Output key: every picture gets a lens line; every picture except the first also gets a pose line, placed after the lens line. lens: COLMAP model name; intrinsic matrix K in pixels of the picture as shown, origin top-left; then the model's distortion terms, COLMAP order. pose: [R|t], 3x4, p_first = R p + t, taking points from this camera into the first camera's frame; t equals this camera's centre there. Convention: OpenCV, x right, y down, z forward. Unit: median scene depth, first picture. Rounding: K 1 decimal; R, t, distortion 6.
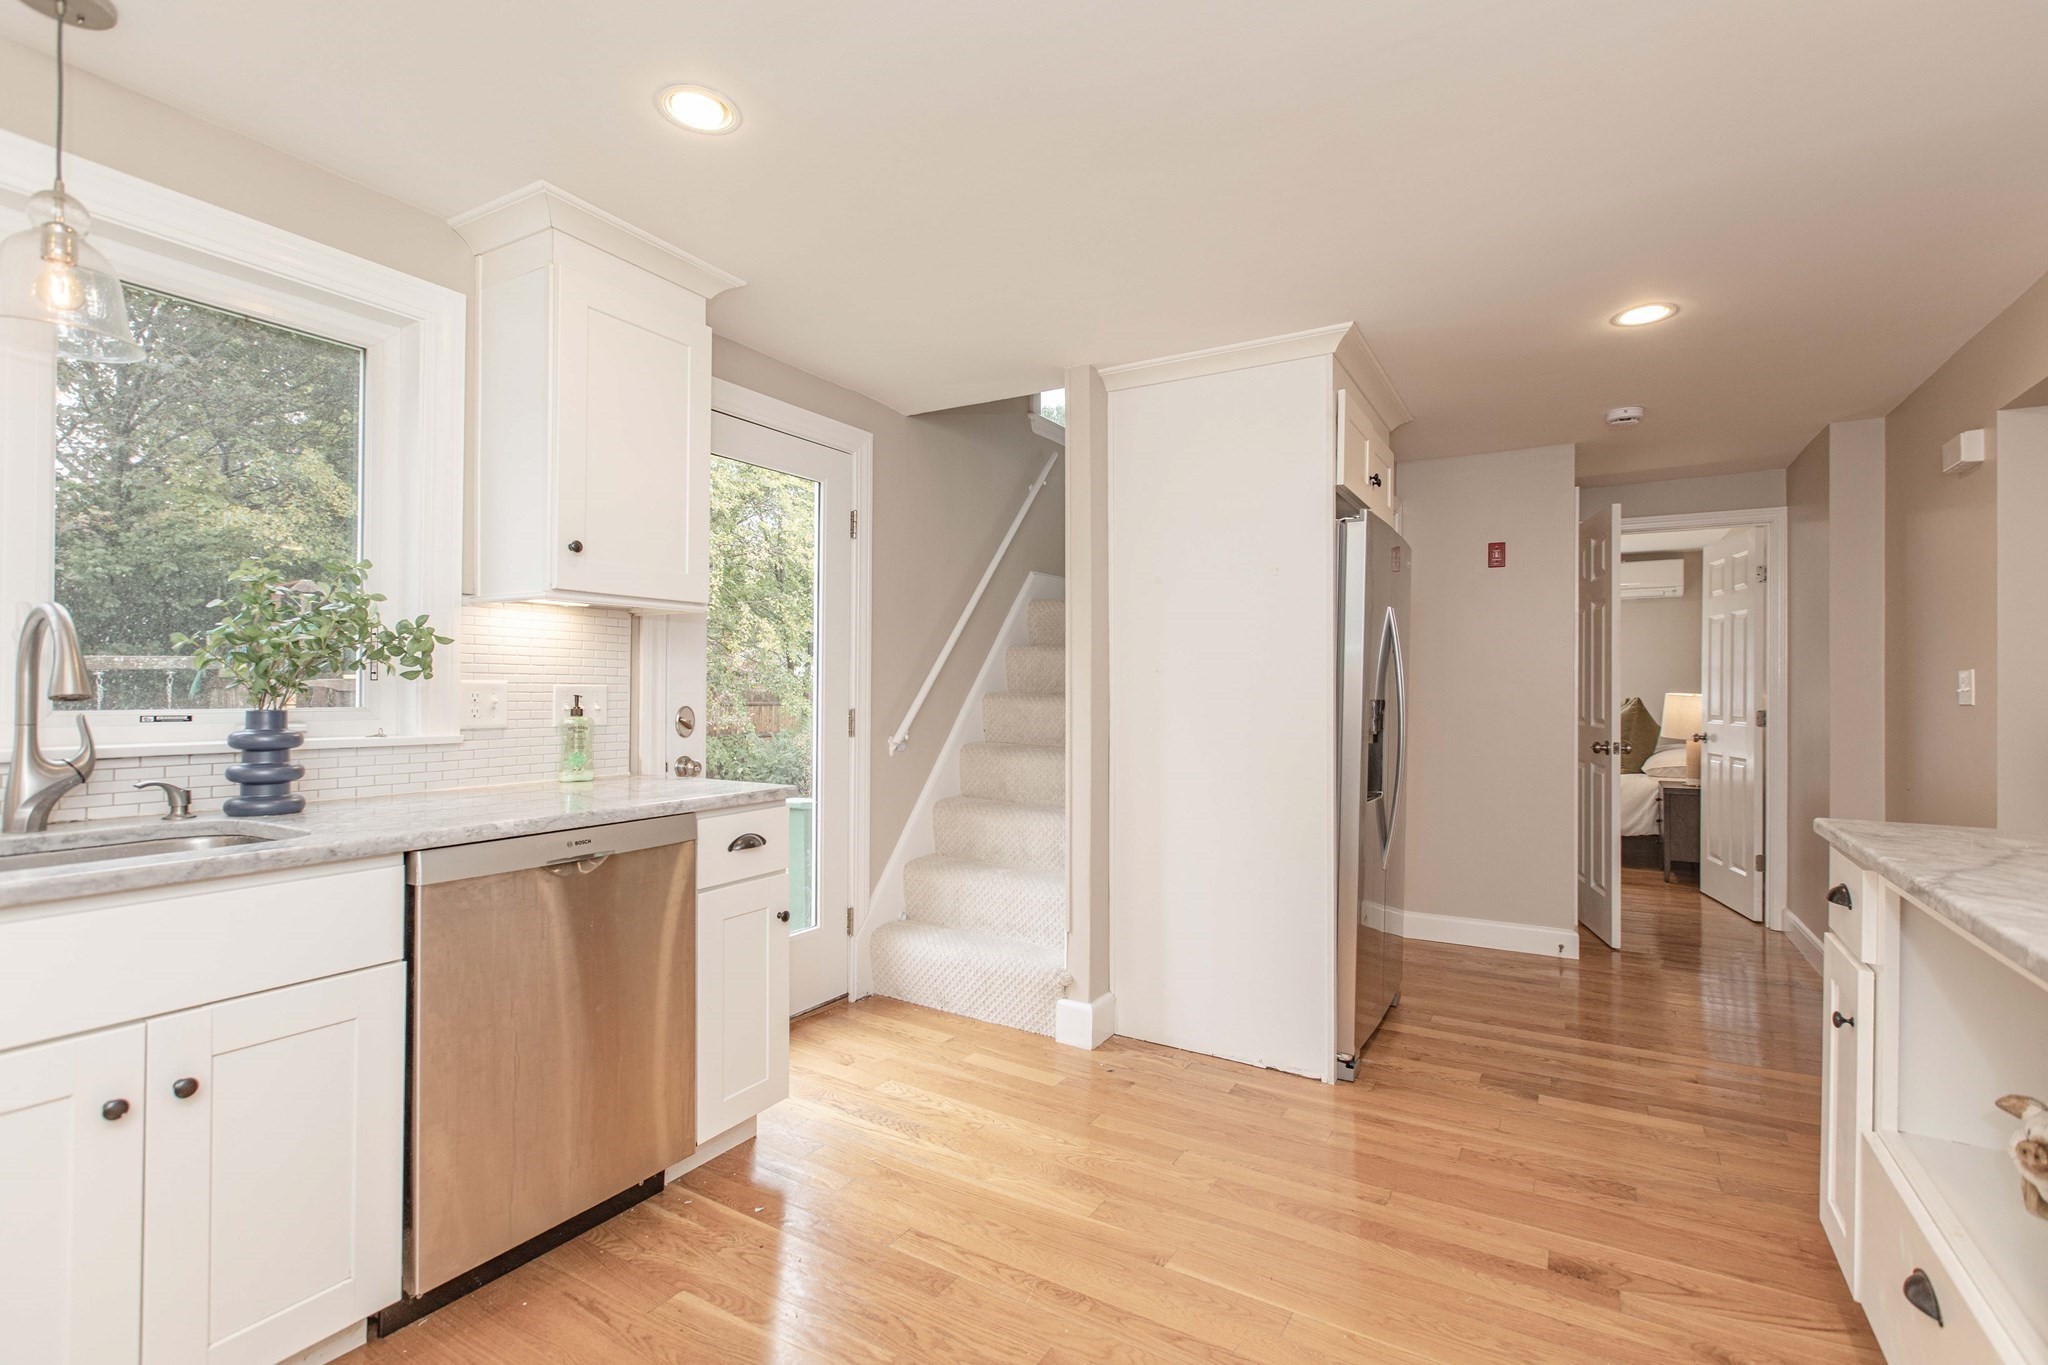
lens RADIAL K [[932.8, 0, 1024.0], [0, 932.8, 682.5], [0, 0, 1]] dist [0.003091, -0.000126]
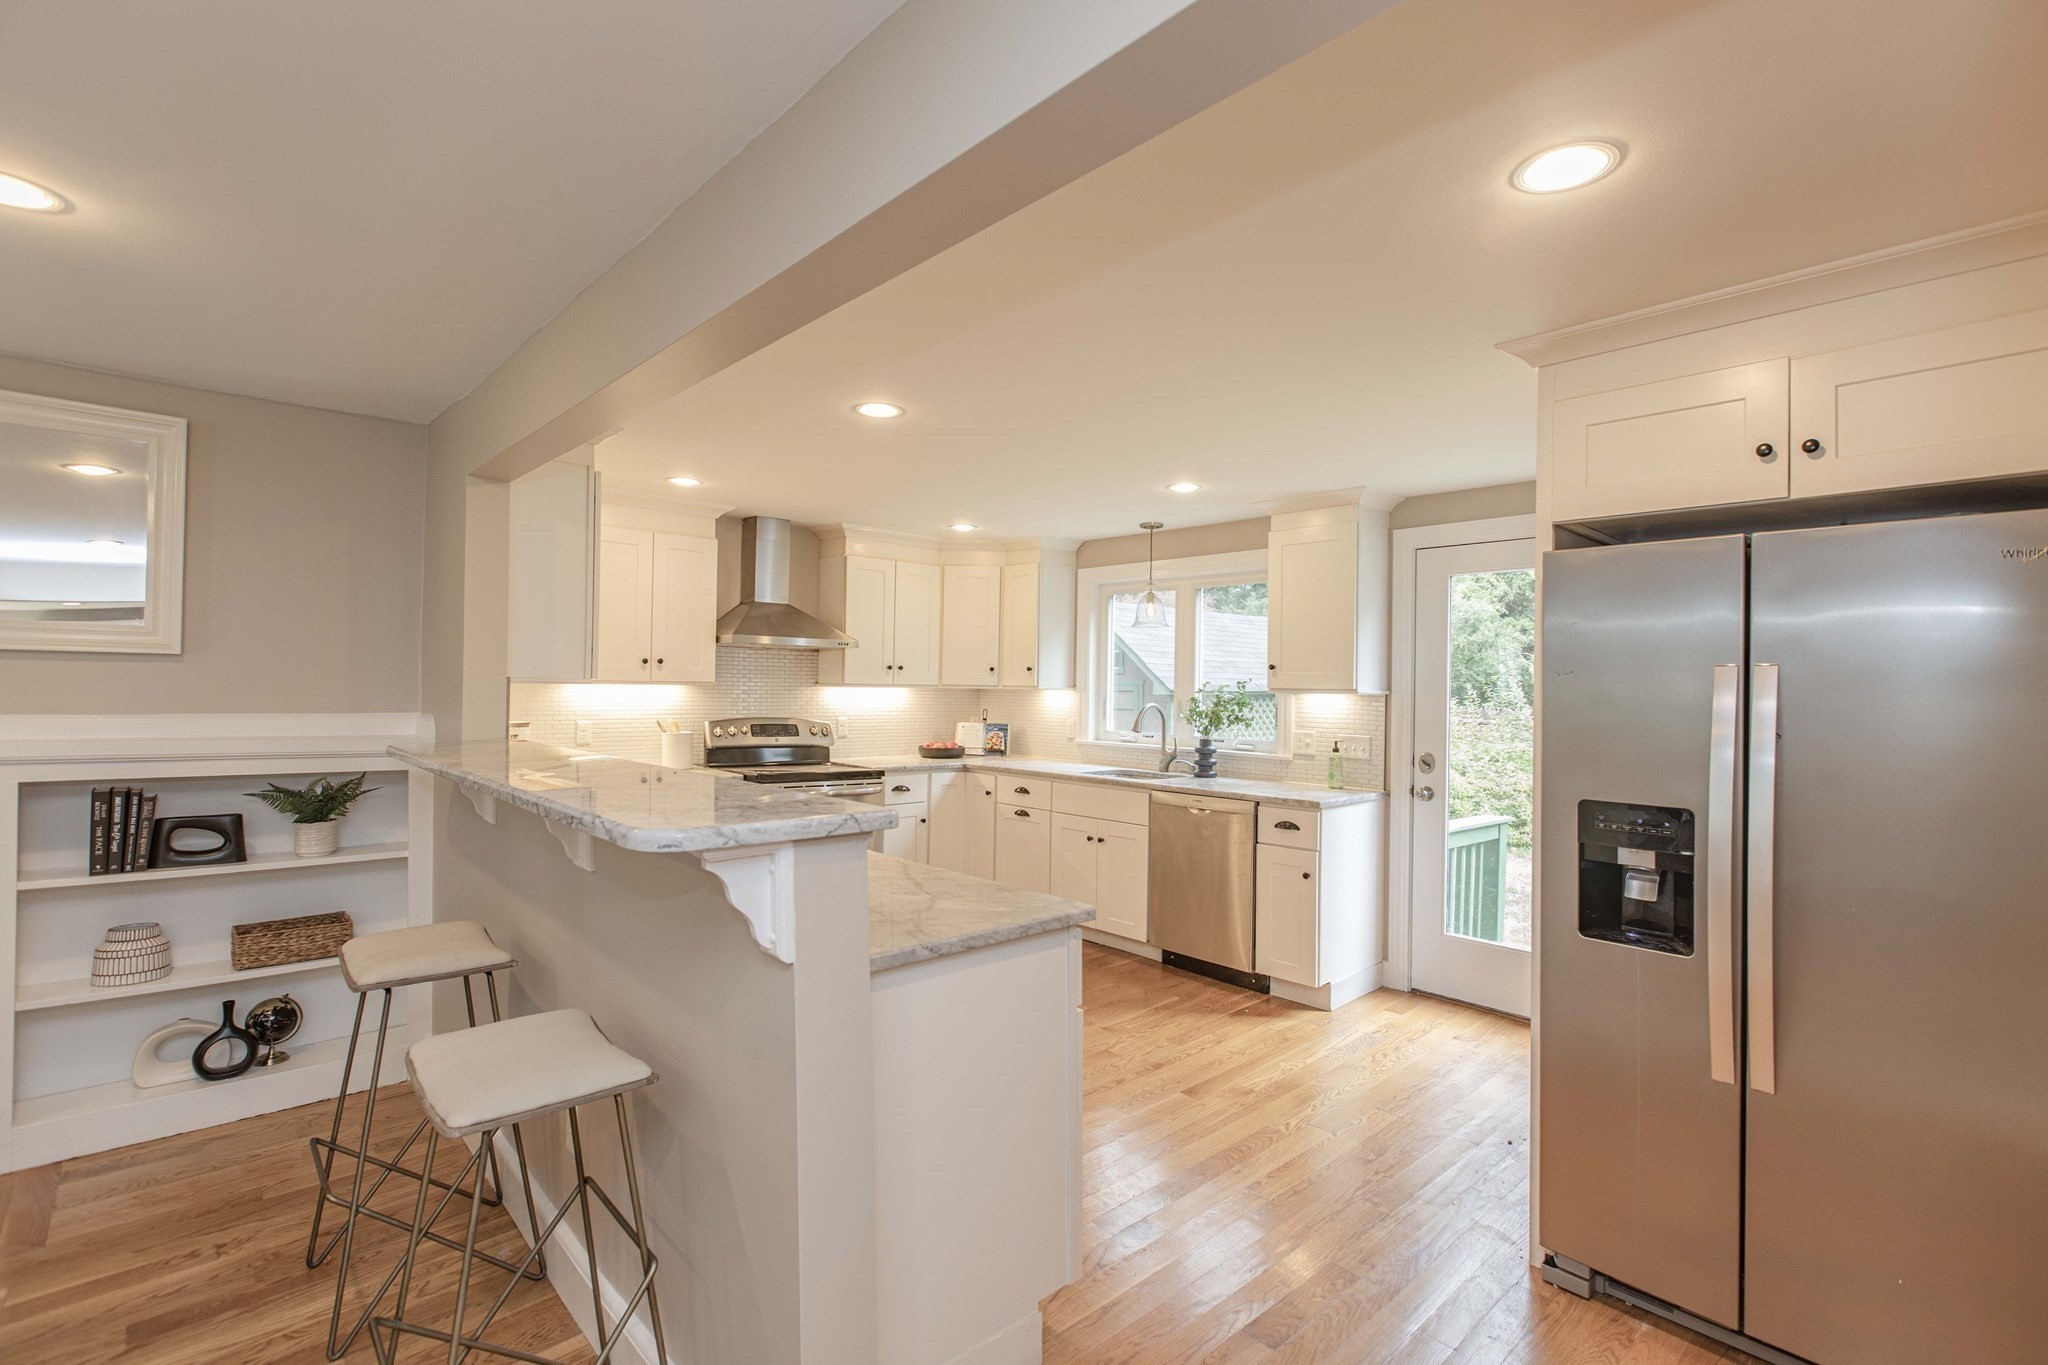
lens RADIAL K [[932.8, 0, 1024.0], [0, 932.8, 682.5], [0, 0, 1]] dist [0.003091, -0.000126]
pose [[-0.285308, -0.018272, -0.958262, 1.833878], [-0.010580, 0.999817, -0.015914, -0.082914], [0.958377, 0.005598, -0.285450, 1.191658]]
